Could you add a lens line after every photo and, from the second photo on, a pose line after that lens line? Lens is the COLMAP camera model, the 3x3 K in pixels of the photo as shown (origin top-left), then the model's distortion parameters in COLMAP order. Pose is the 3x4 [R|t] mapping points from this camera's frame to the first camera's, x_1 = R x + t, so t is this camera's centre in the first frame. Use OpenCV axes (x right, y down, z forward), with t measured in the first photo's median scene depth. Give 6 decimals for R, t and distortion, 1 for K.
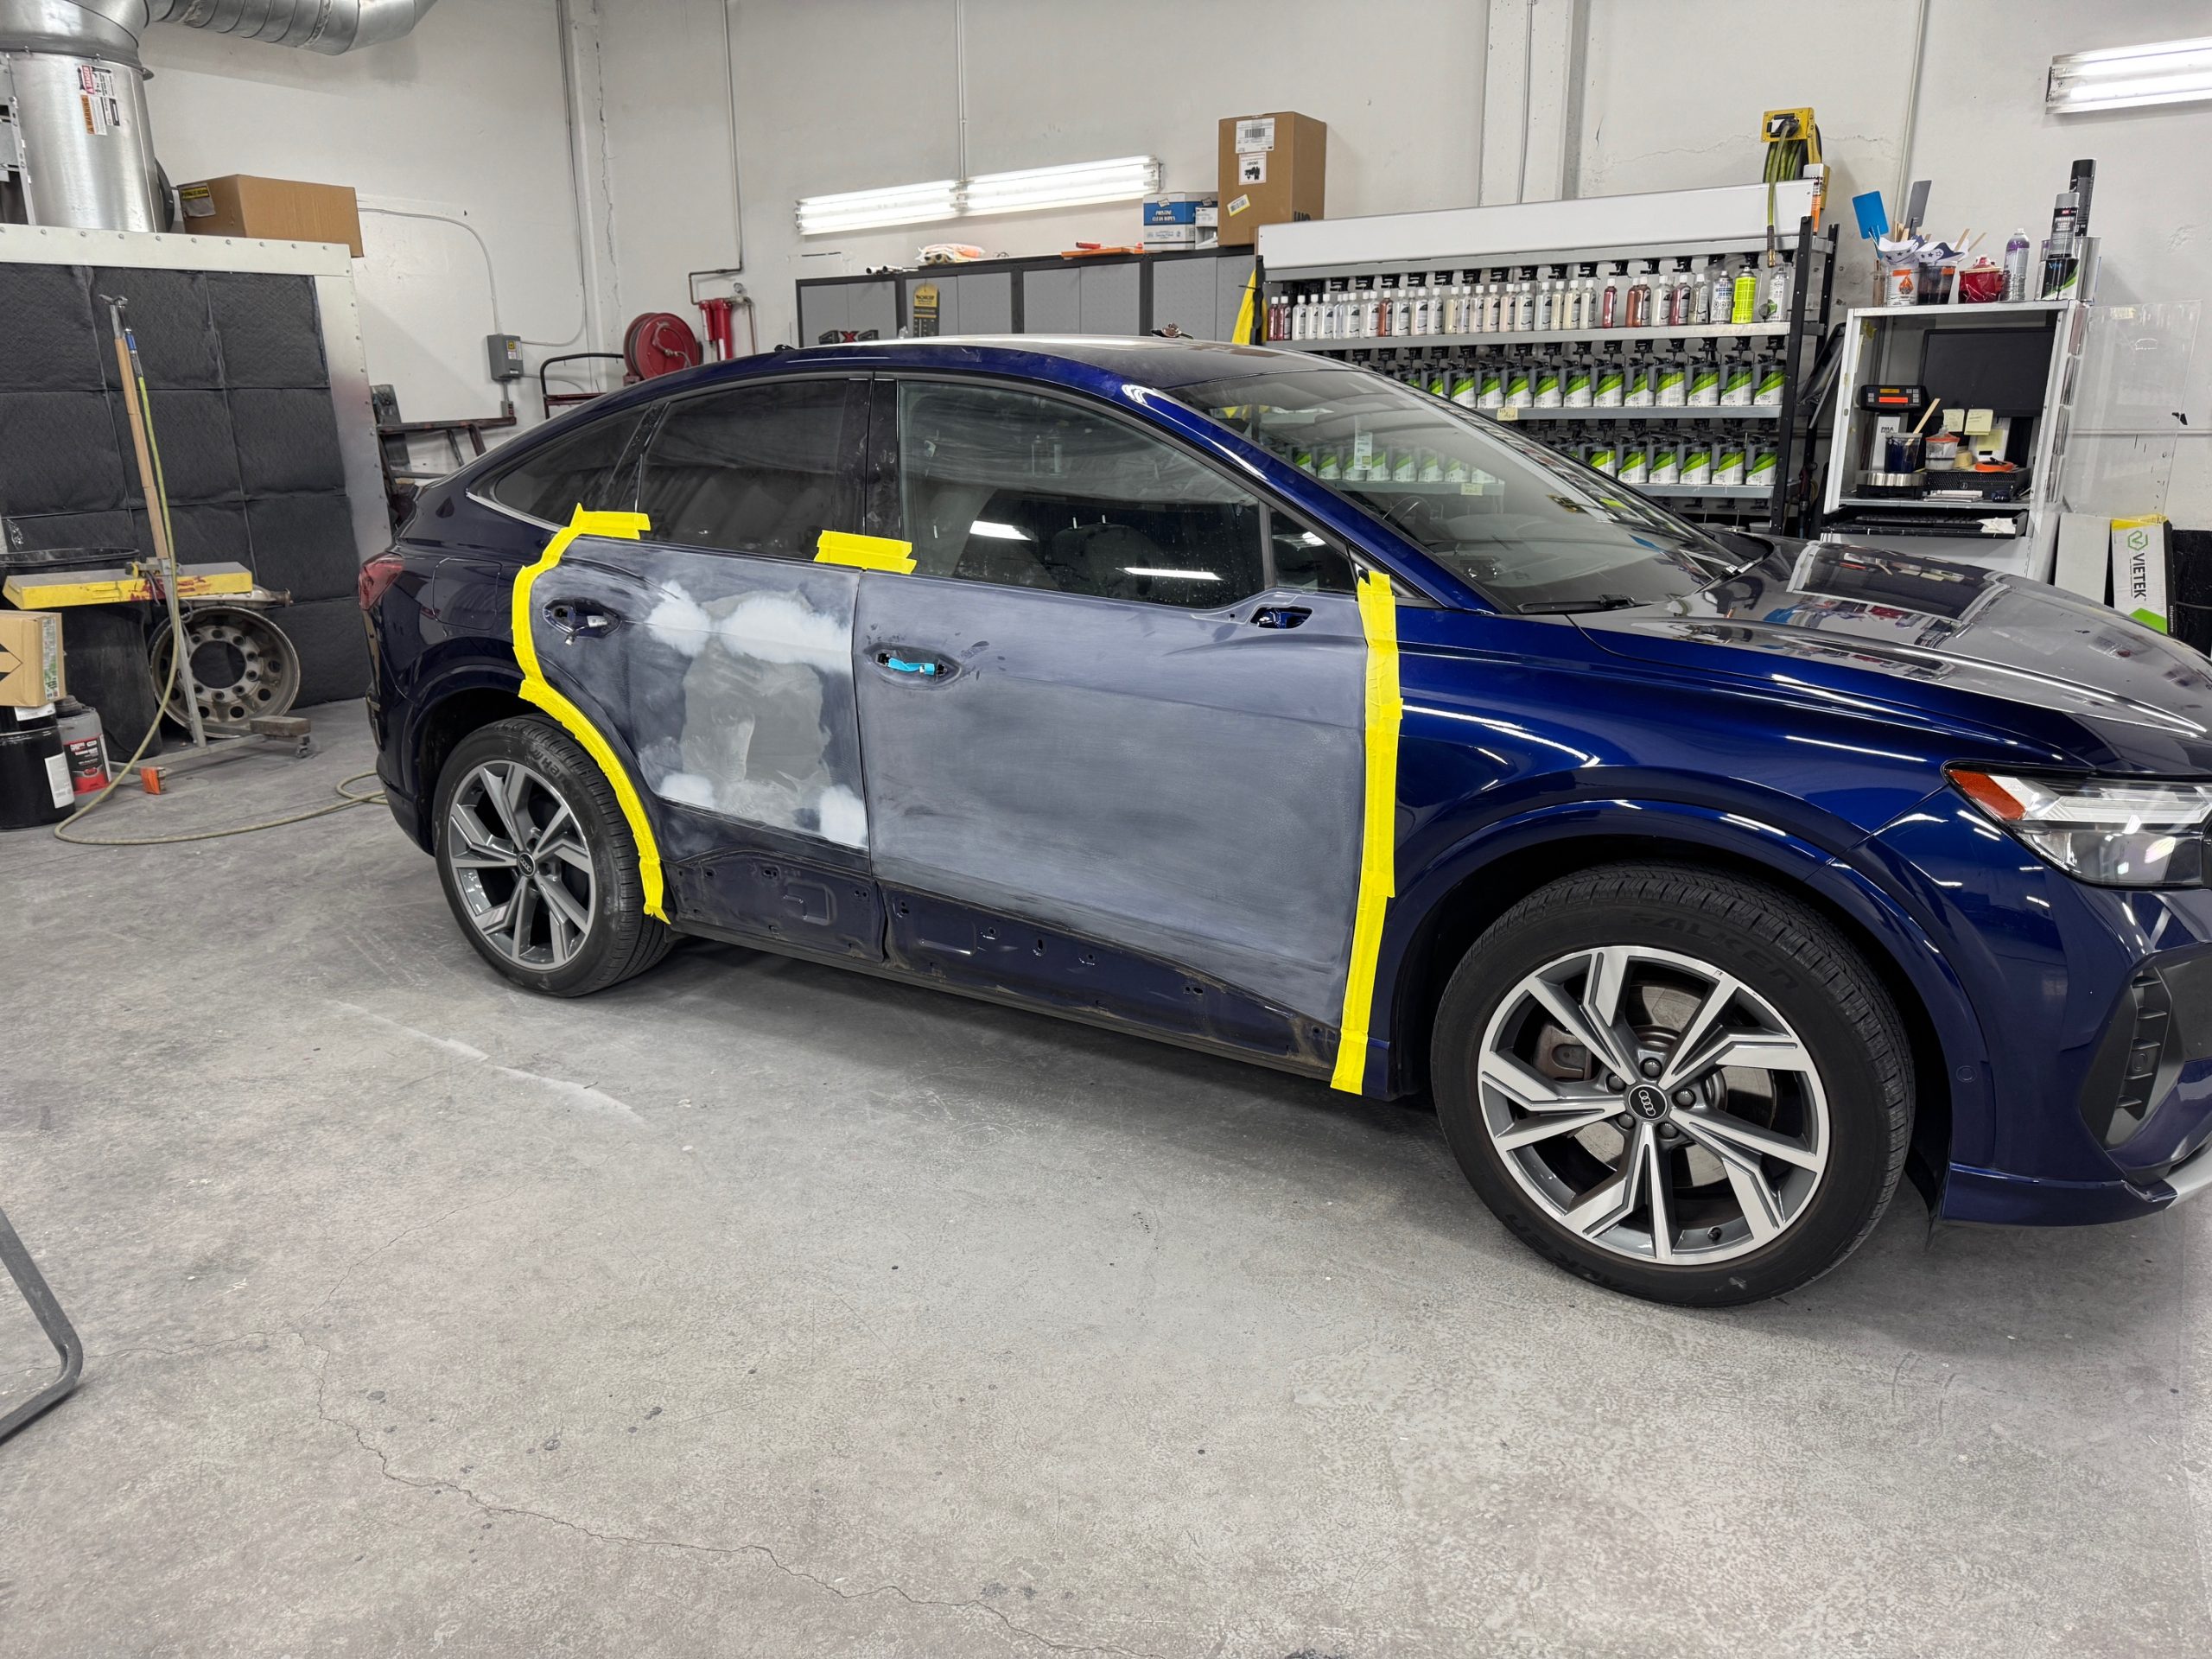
lens RADIAL K [[1534.3, 0, 1106.0], [0, 1534.3, 829.5], [0, 0, 1]] dist [0.031172, -0.040955]
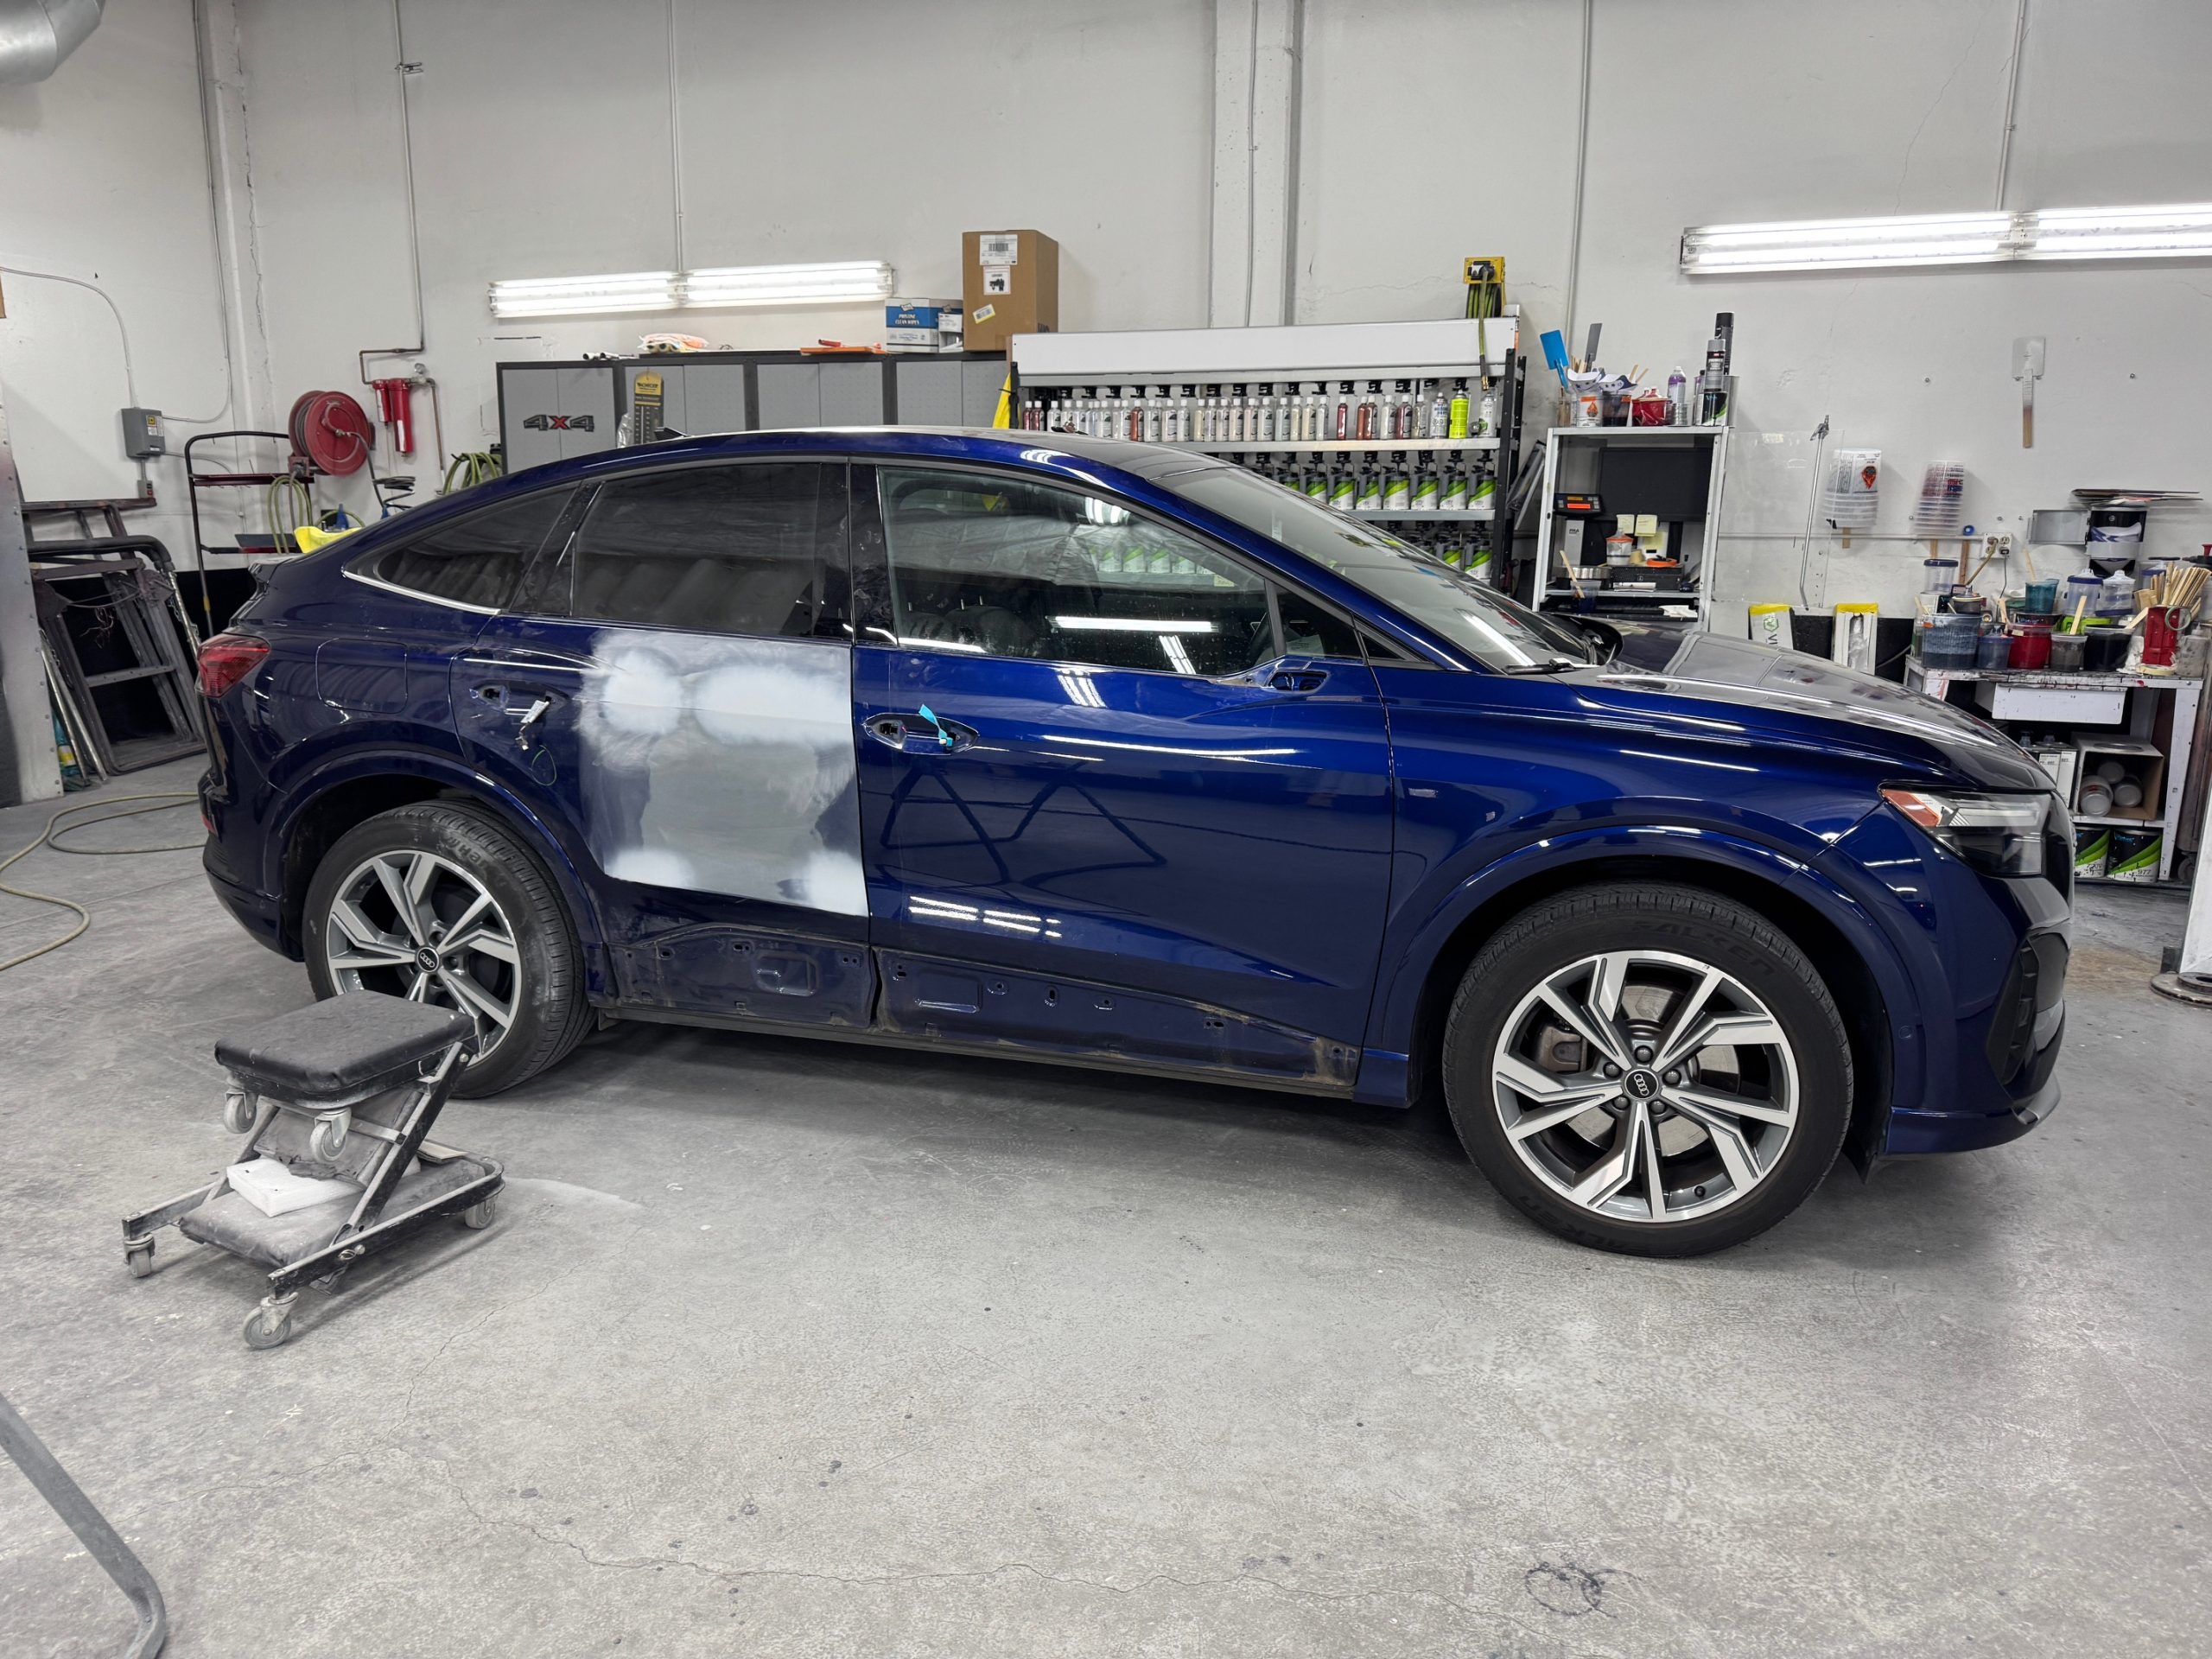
lens RADIAL K [[1534.3, 0, 1106.0], [0, 1534.3, 829.5], [0, 0, 1]] dist [0.031172, -0.040955]
pose [[0.964236, -0.036728, 0.262489, -0.172186], [0.052627, 0.997164, -0.053794, 0.012342], [-0.259769, 0.065684, 0.963434, -0.020548]]
